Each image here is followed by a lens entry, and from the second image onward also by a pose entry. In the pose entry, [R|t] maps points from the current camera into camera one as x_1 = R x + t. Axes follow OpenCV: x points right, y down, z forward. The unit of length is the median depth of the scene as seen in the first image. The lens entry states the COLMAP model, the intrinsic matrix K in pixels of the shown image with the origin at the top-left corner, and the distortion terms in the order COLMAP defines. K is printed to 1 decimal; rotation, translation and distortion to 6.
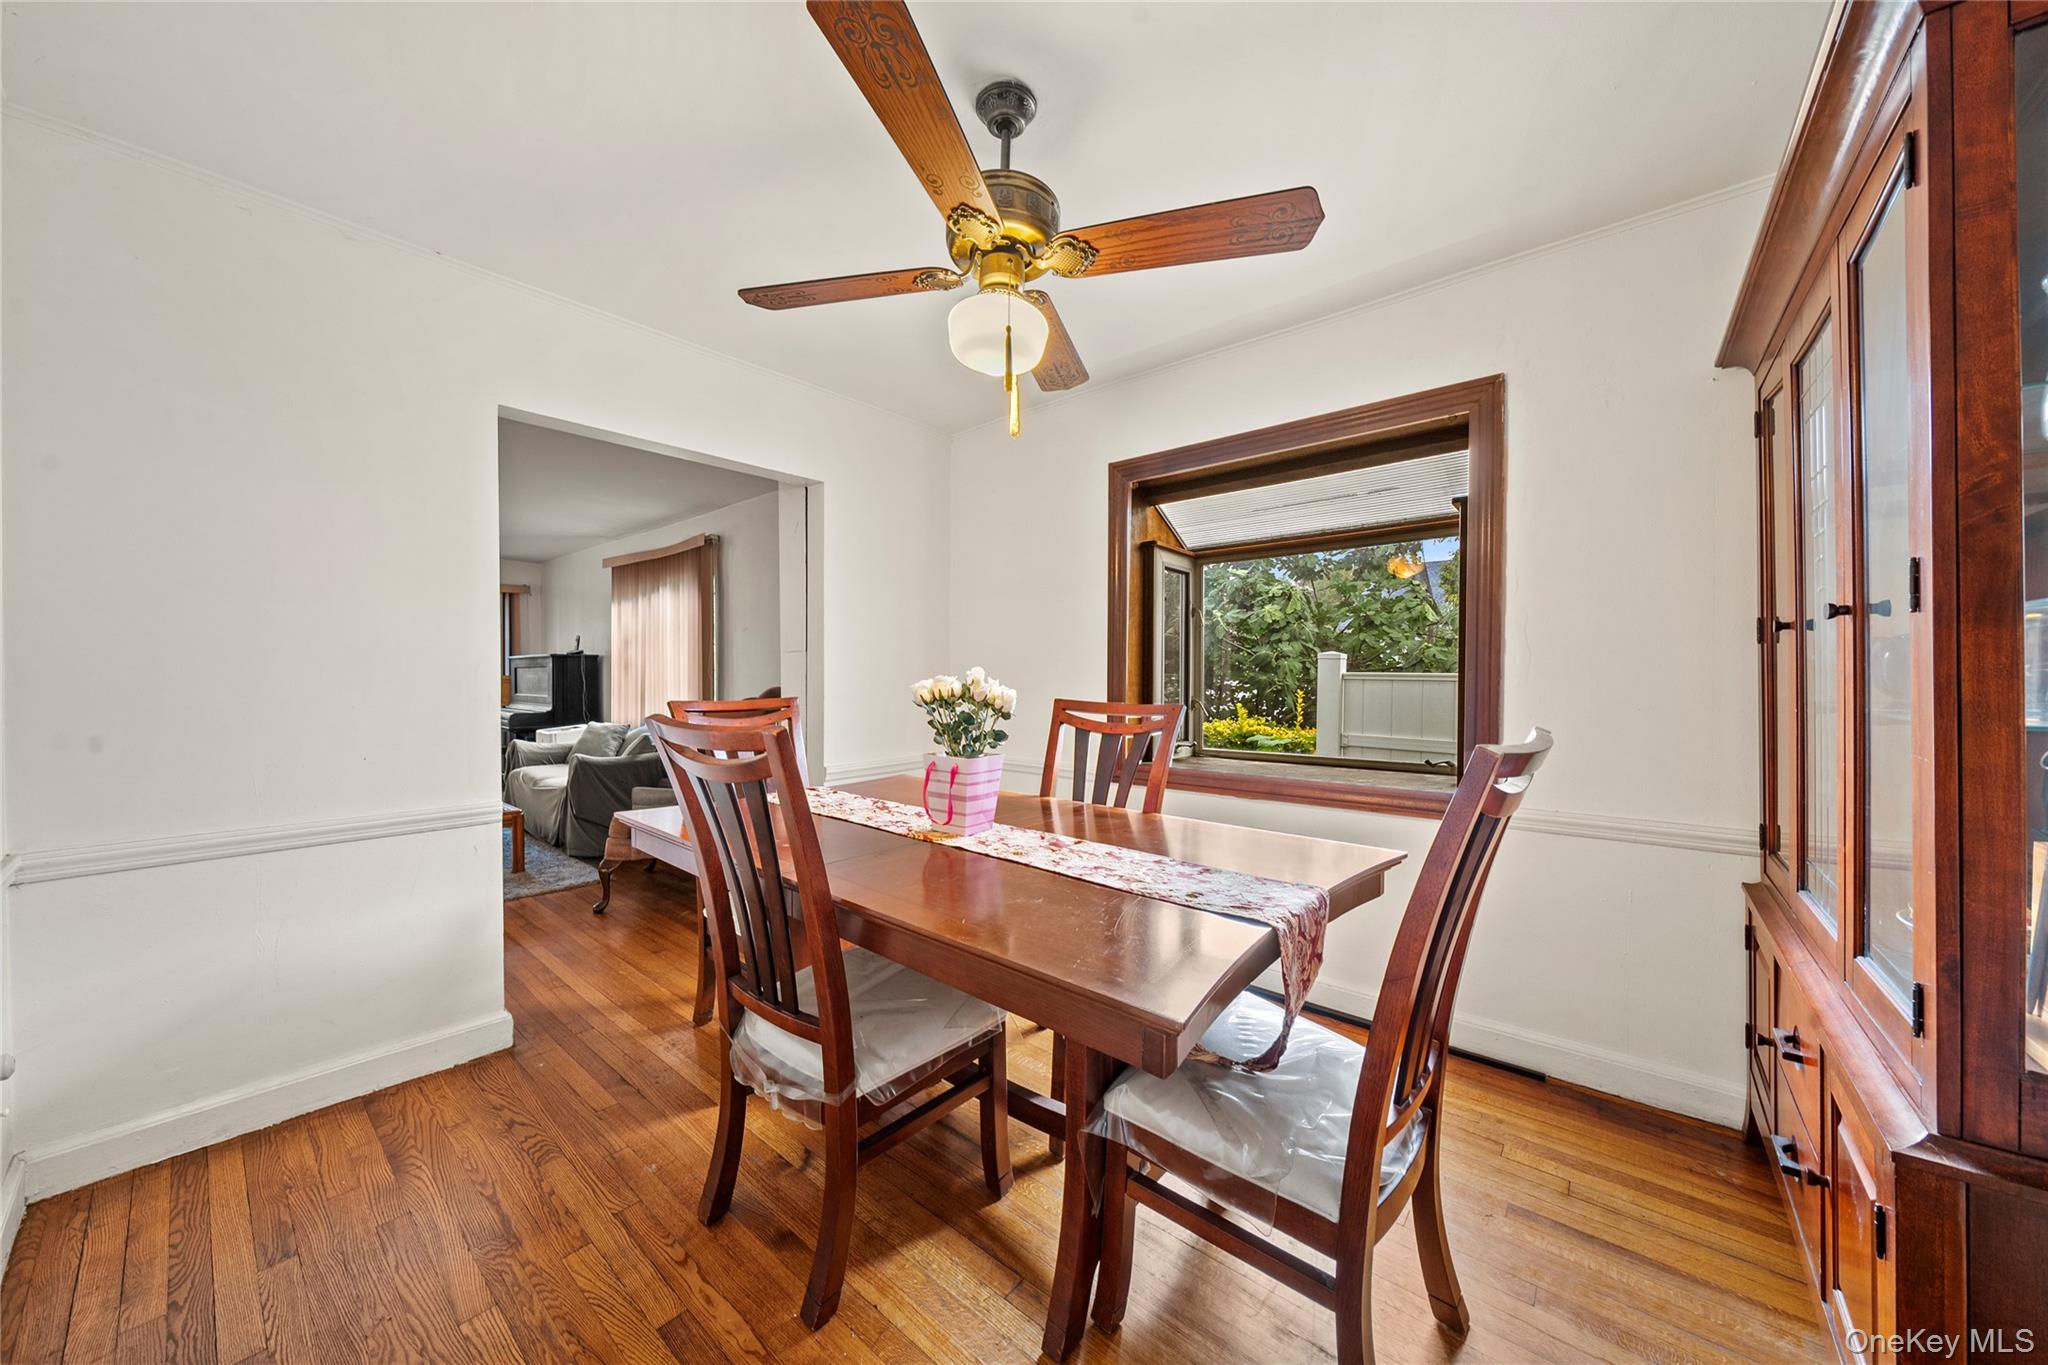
lens RADIAL K [[708.8, 0, 1009.5], [0, 708.8, 674.5], [0, 0, 1]] dist [-0.001490, -0.000168]
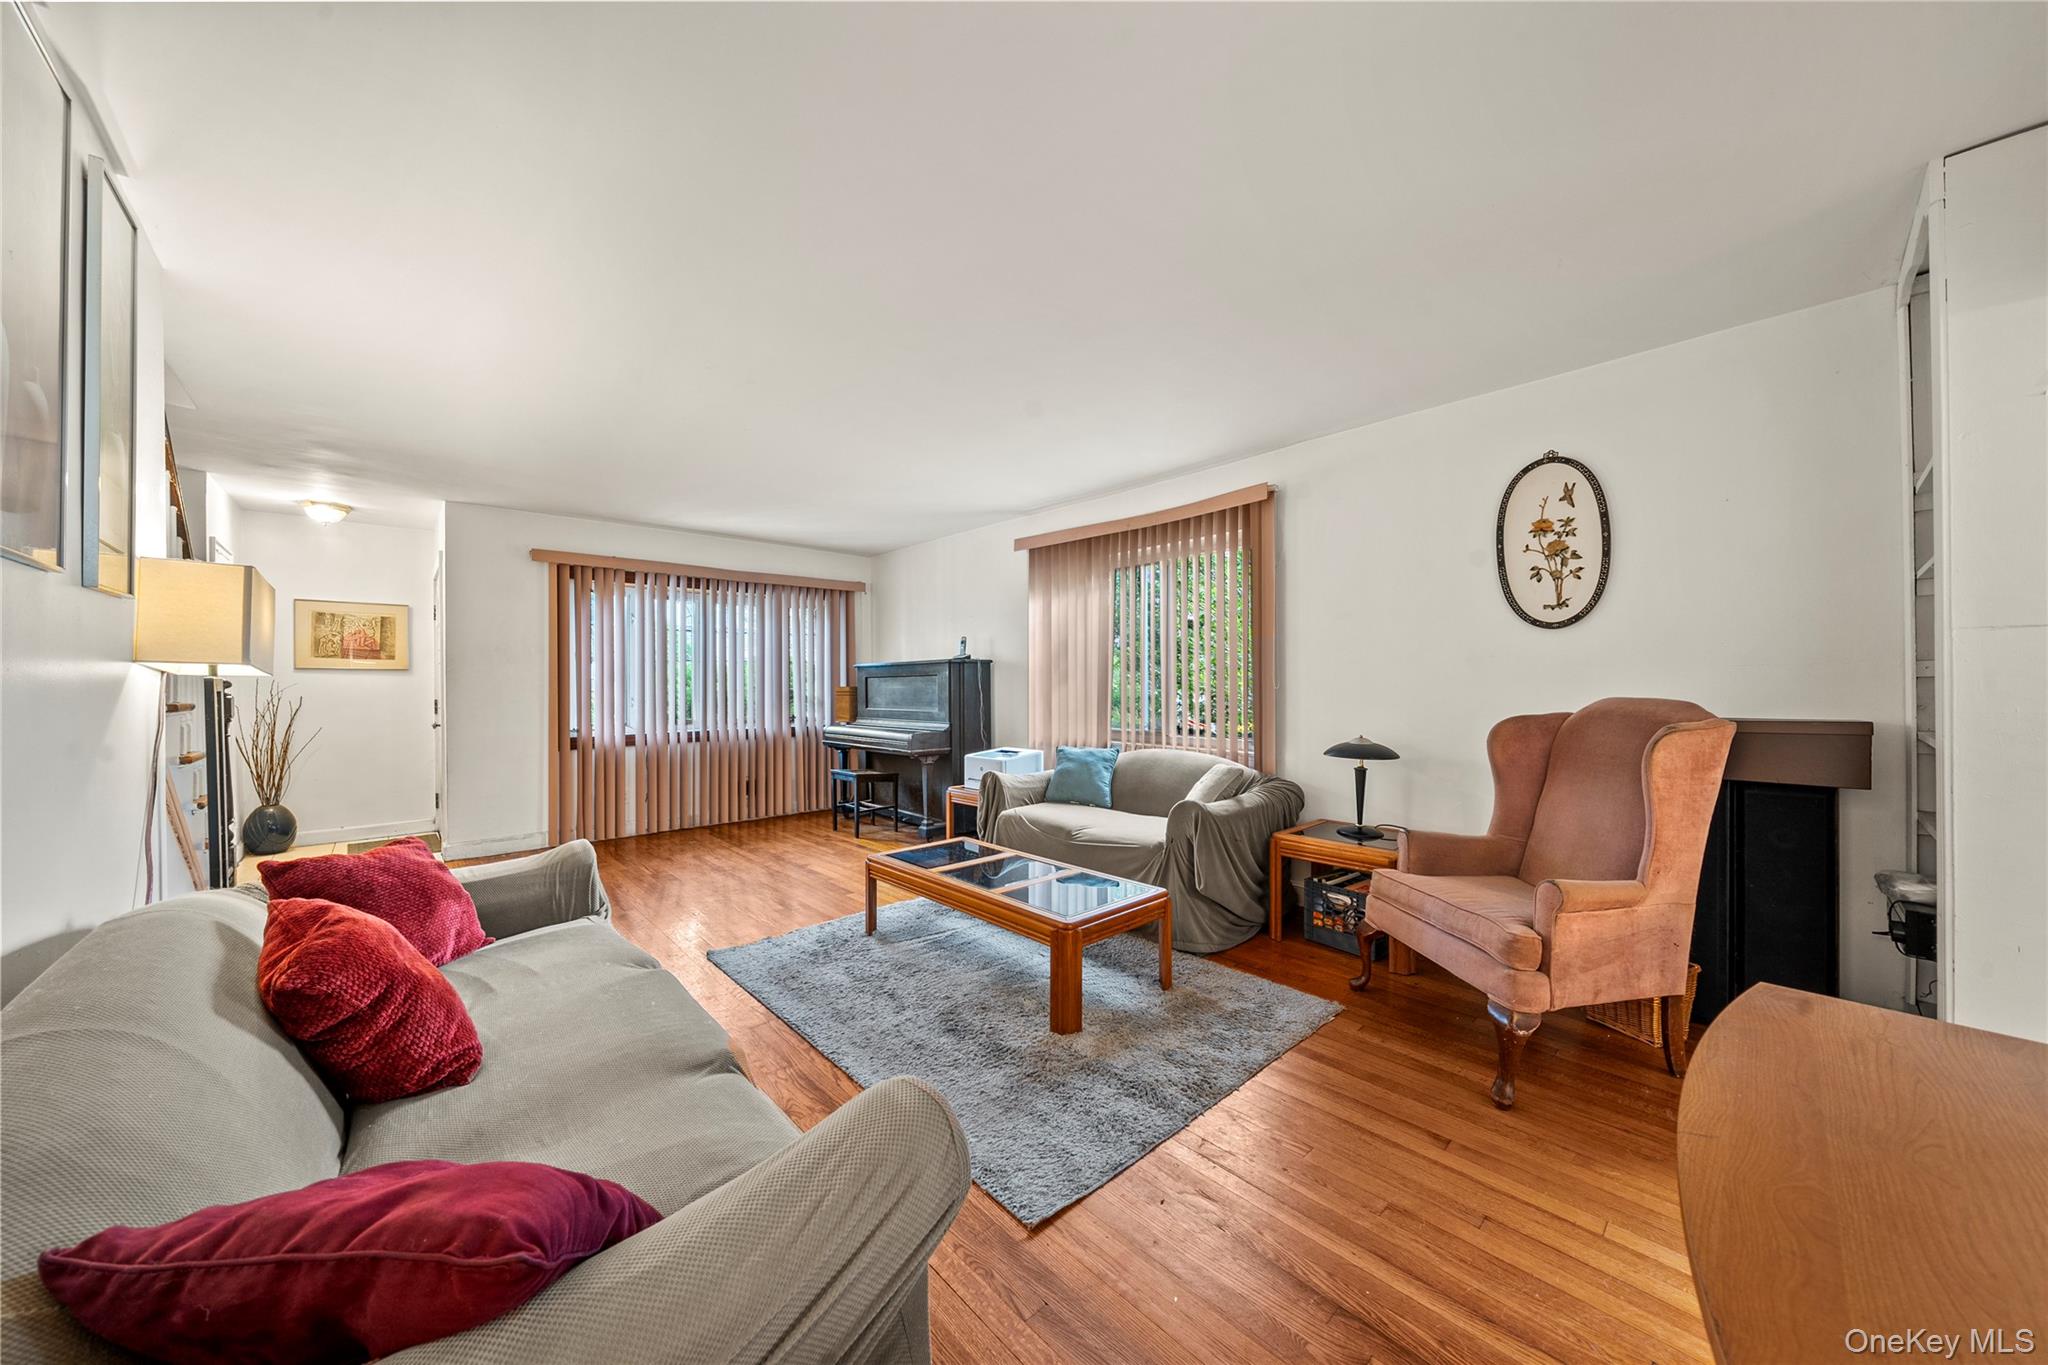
lens RADIAL K [[699.7, 0, 1012.7], [0, 699.7, 685.1], [0, 0, 1]] dist [-0.000470, -0.000033]
pose [[0.991708, -0.005800, -0.128383, -0.595612], [0.005469, 0.999981, -0.002925, 0.005047], [0.128398, 0.002199, 0.991720, 0.274163]]
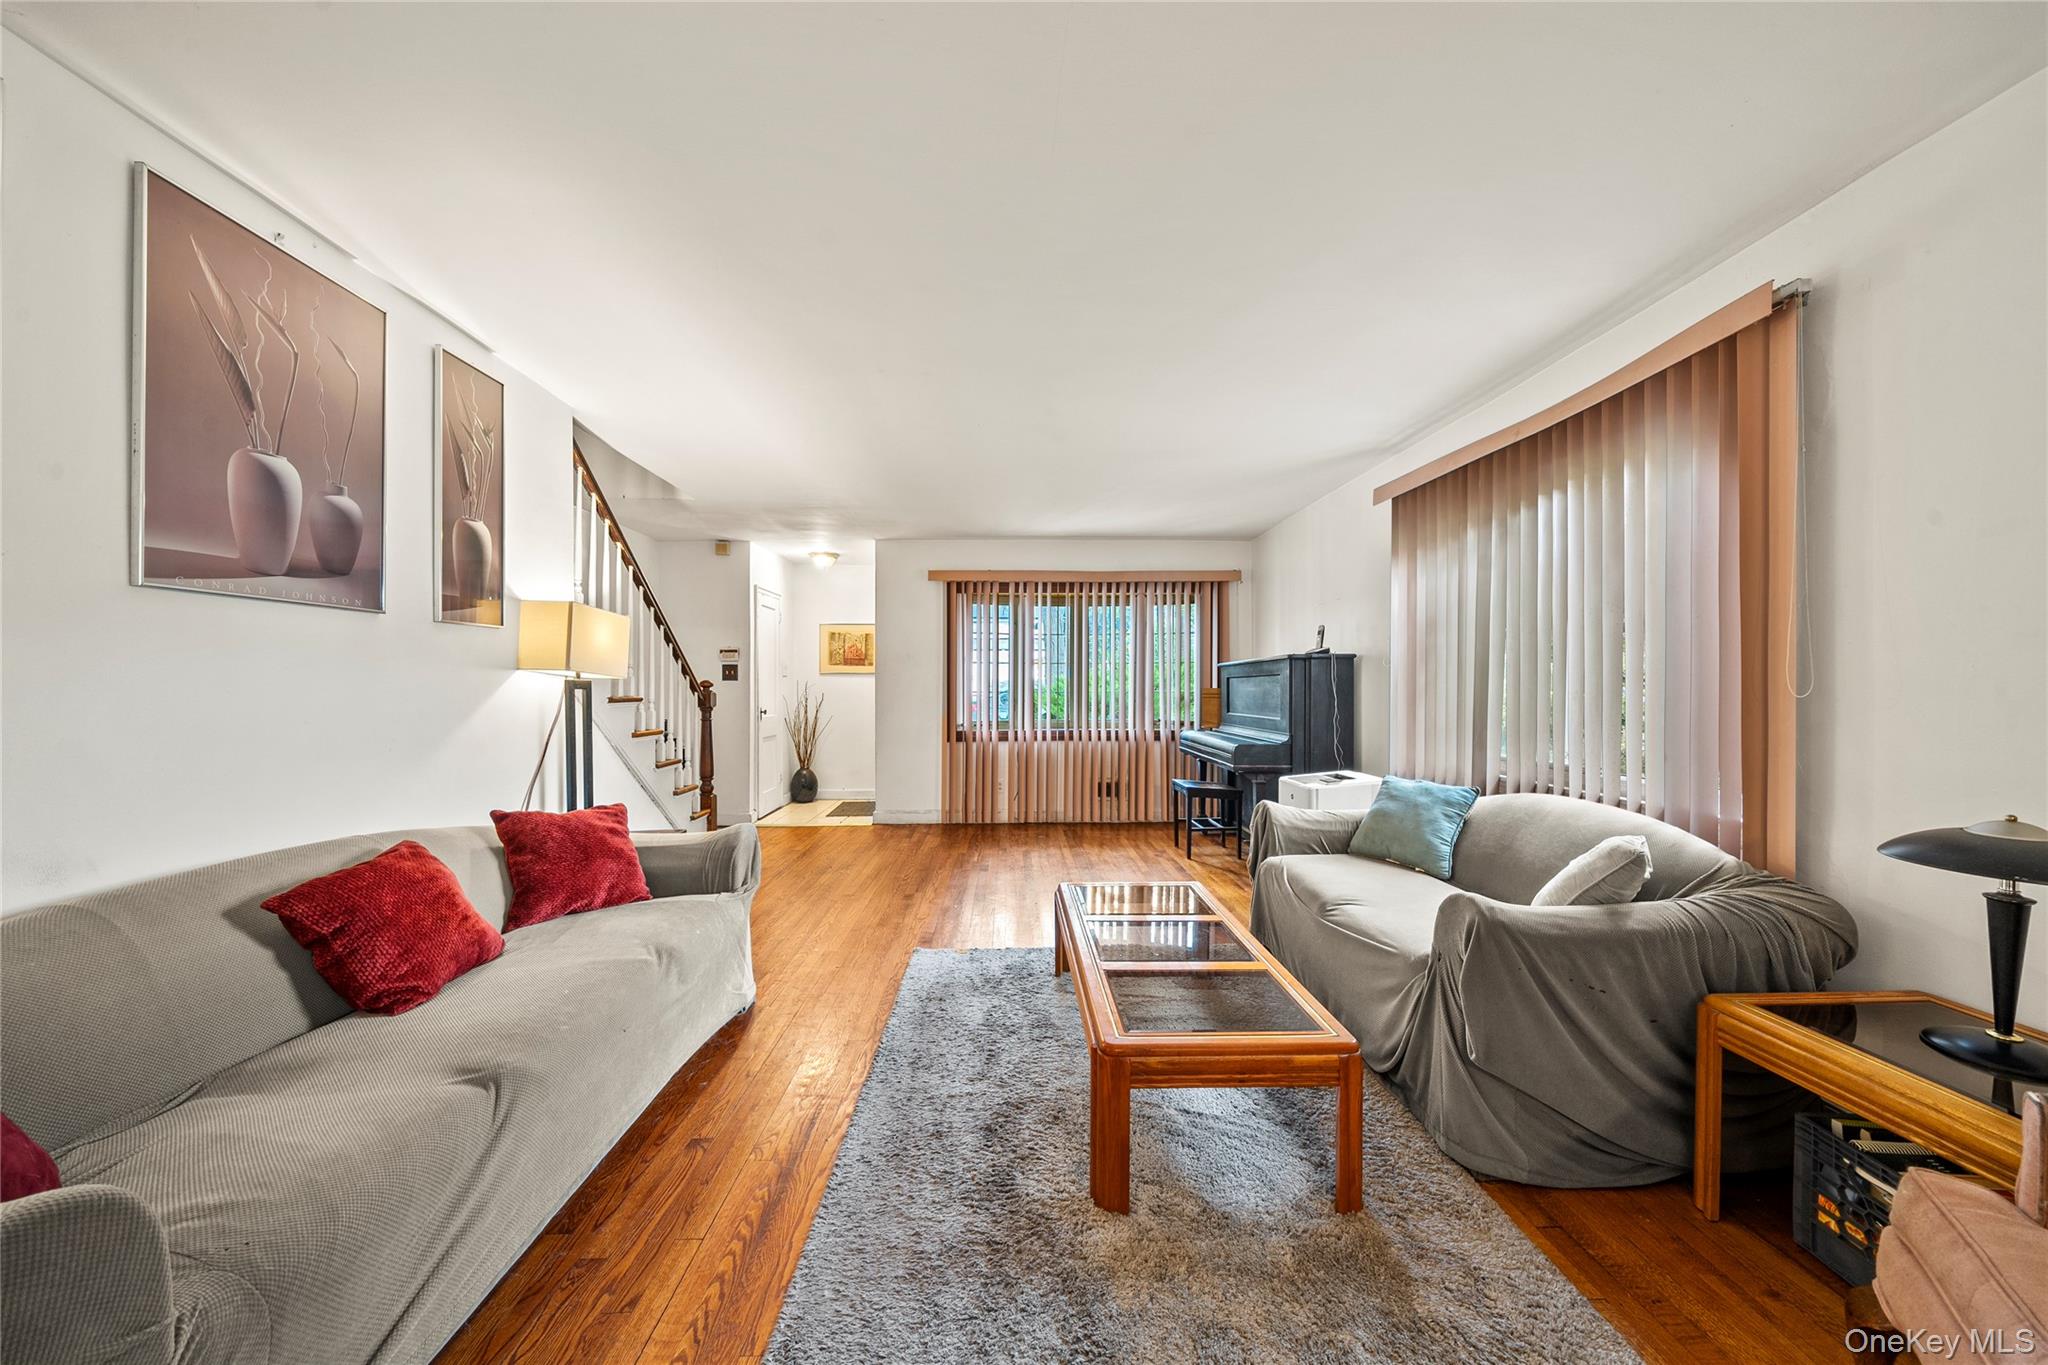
lens RADIAL K [[699.2, 0, 1018.6], [0, 699.2, 688.4], [0, 0, 1]] dist [-0.002272, -0.000132]
pose [[0.666274, 0.000786, -0.745707, -0.422512], [-0.002421, 0.999996, -0.001109, 0.004374], [0.745703, 0.002544, 0.666273, 0.493121]]
